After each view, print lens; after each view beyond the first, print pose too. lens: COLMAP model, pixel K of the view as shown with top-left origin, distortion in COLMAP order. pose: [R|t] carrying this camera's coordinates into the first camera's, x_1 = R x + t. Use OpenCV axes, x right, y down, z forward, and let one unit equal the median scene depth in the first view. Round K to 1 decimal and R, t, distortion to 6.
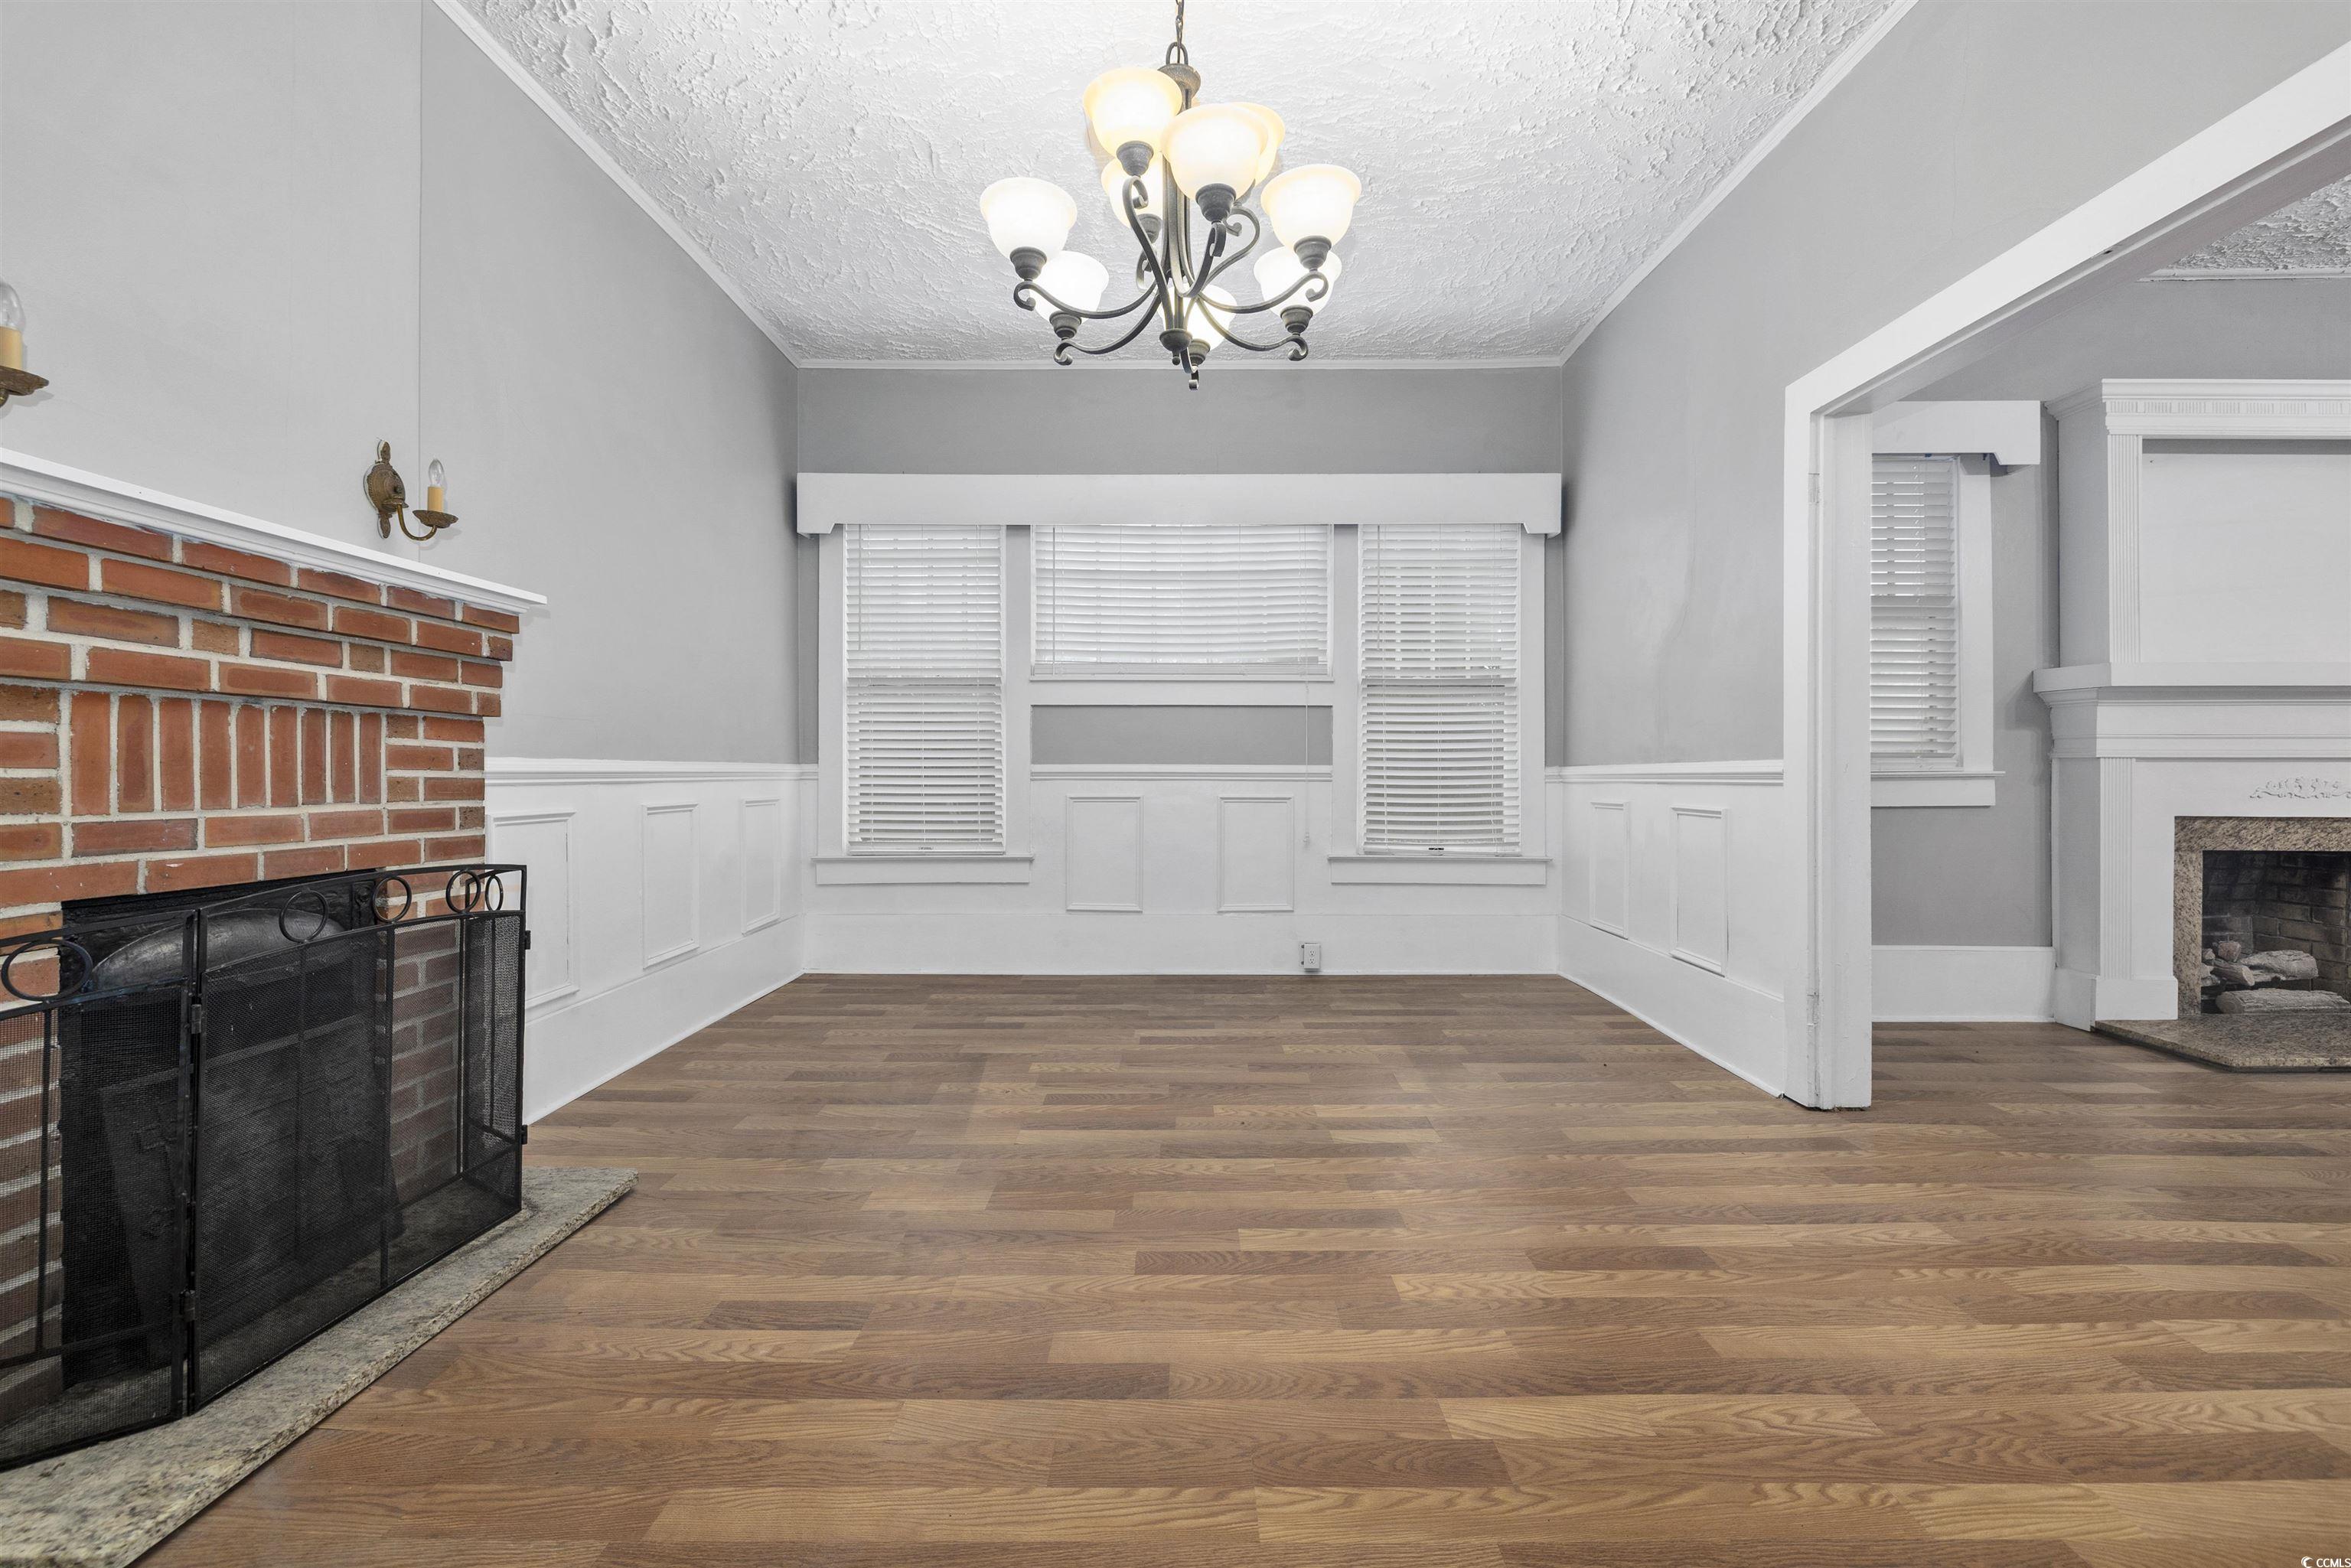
lens RADIAL K [[987.3, 0, 1177.6], [0, 987.3, 772.7], [0, 0, 1]] dist [-0.000336, -0.001613]
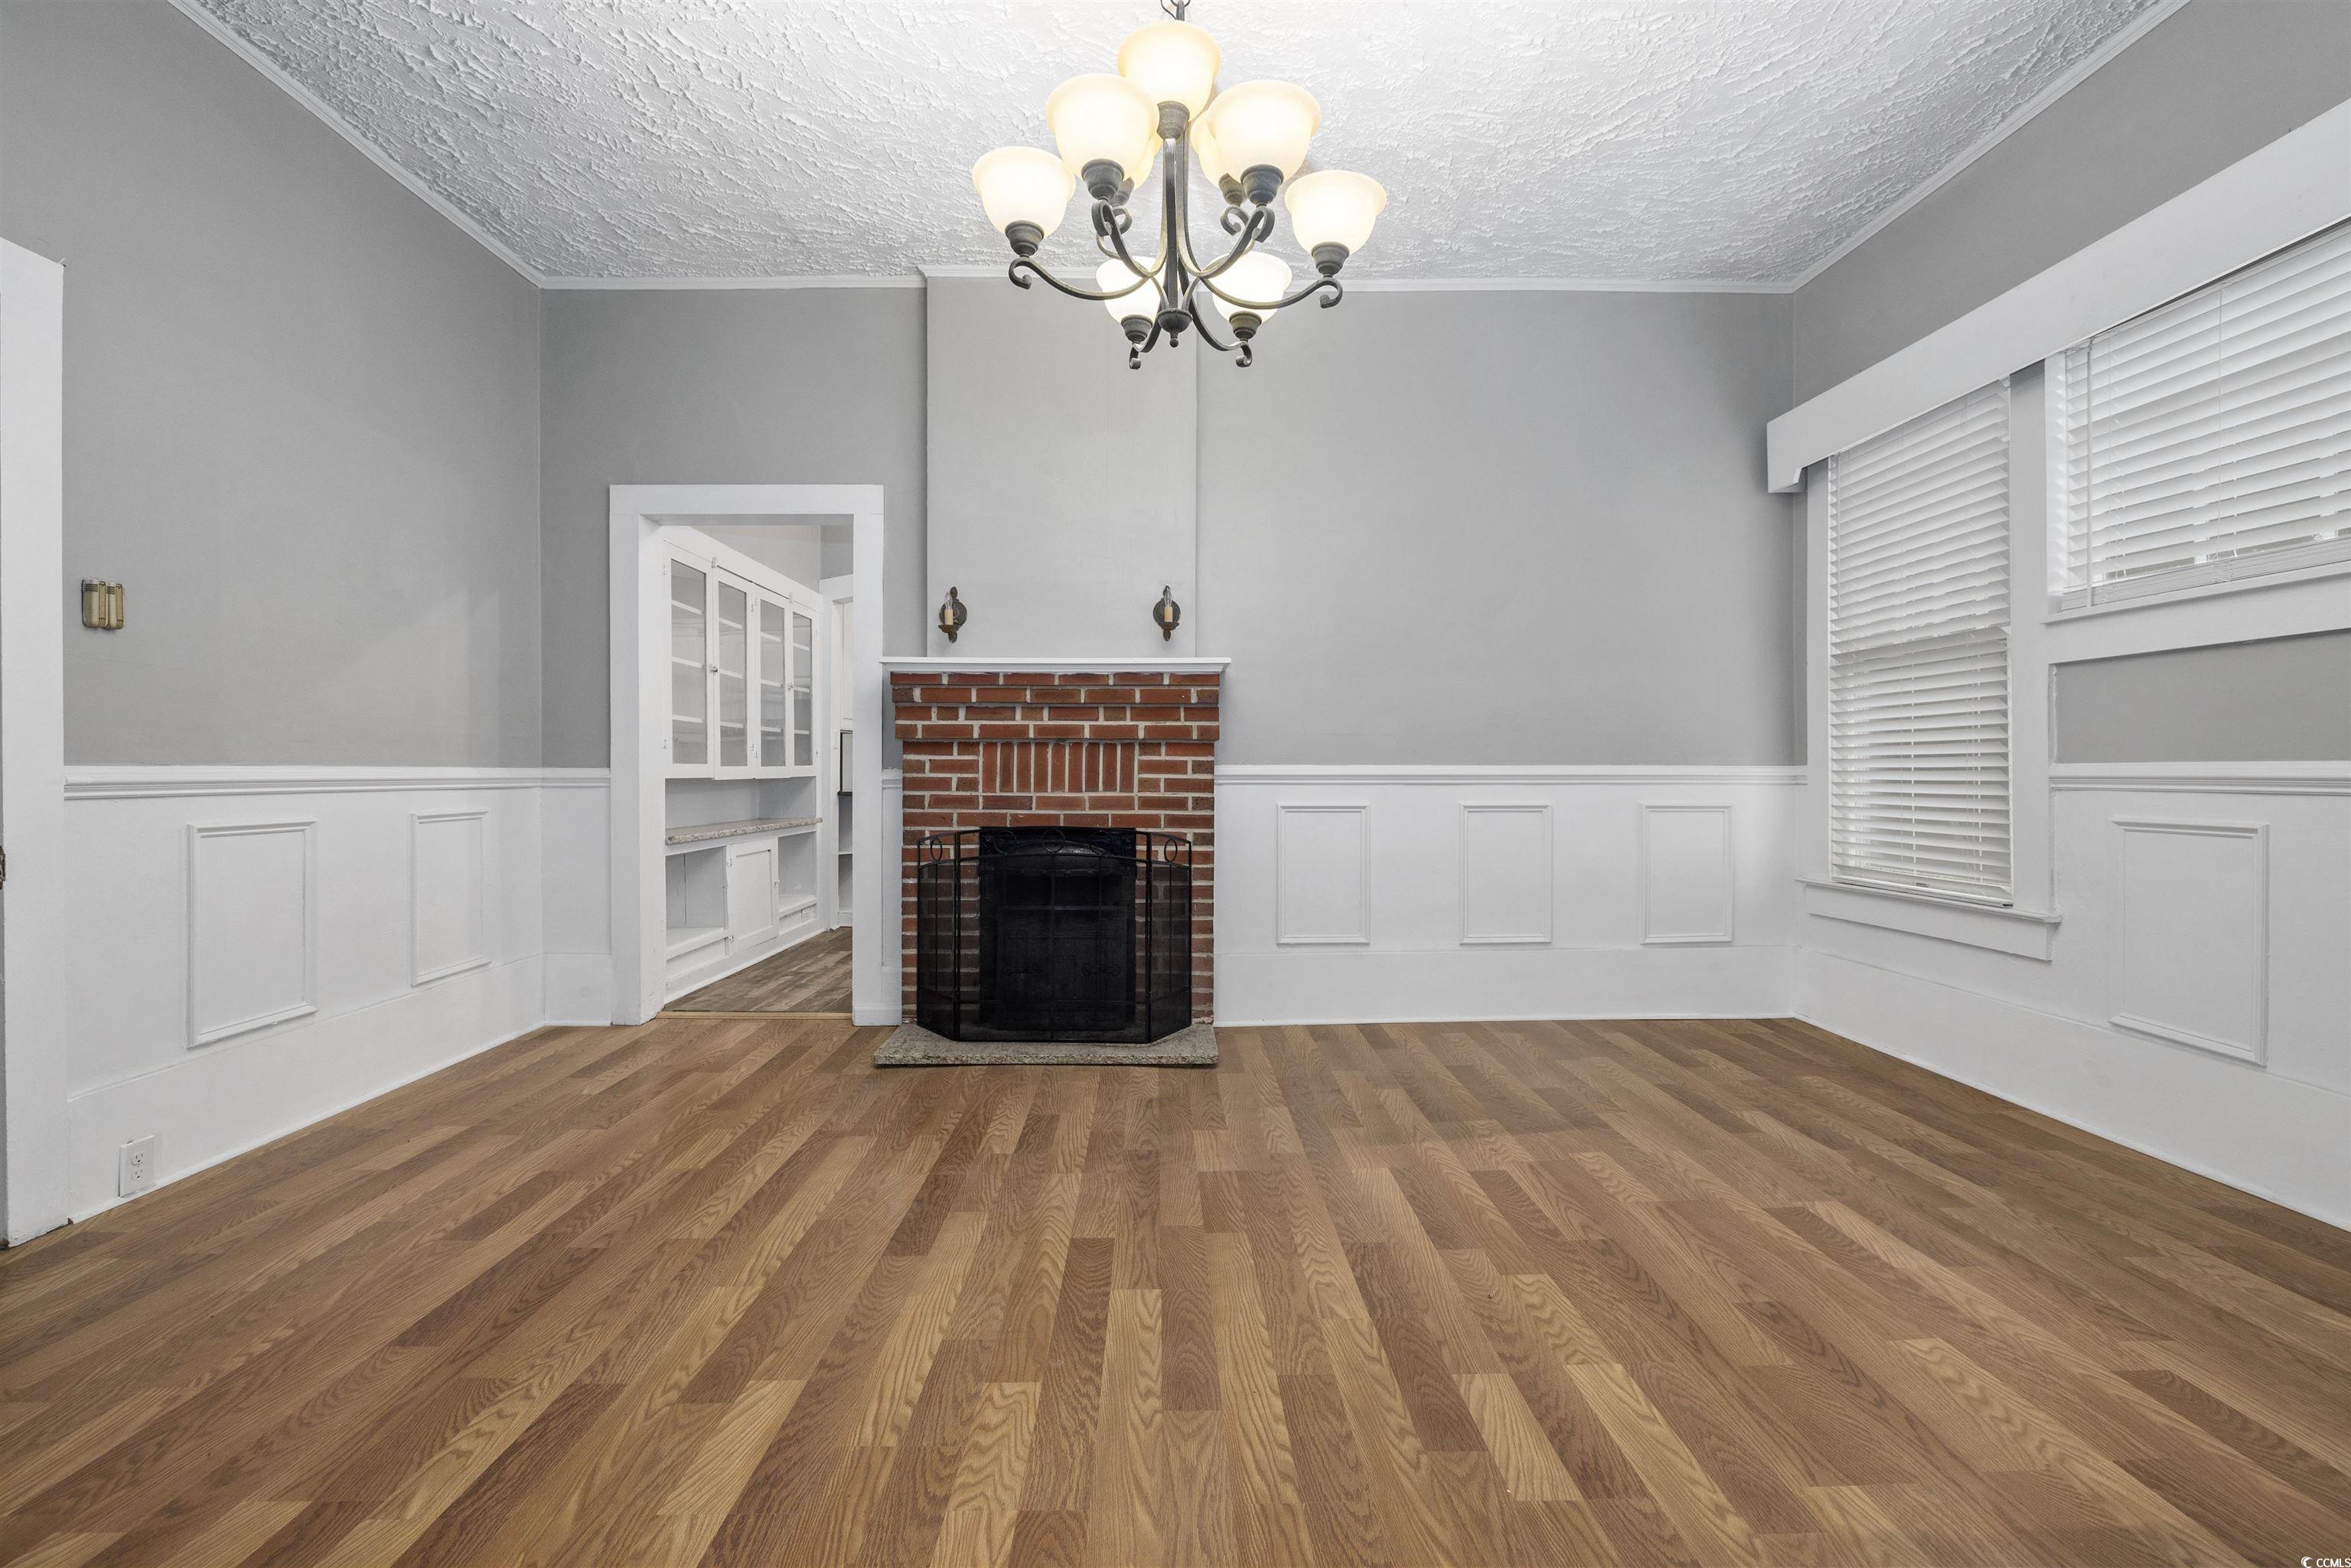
lens RADIAL K [[987.3, 0, 1172.1], [0, 987.3, 772.4], [0, 0, 1]] dist [-0.000336, -0.001613]
pose [[0.015576, -0.000162, -0.999879, 0.976408], [-0.001256, 0.999999, -0.000182, -0.005449], [0.999878, 0.001259, 0.015576, 1.019788]]
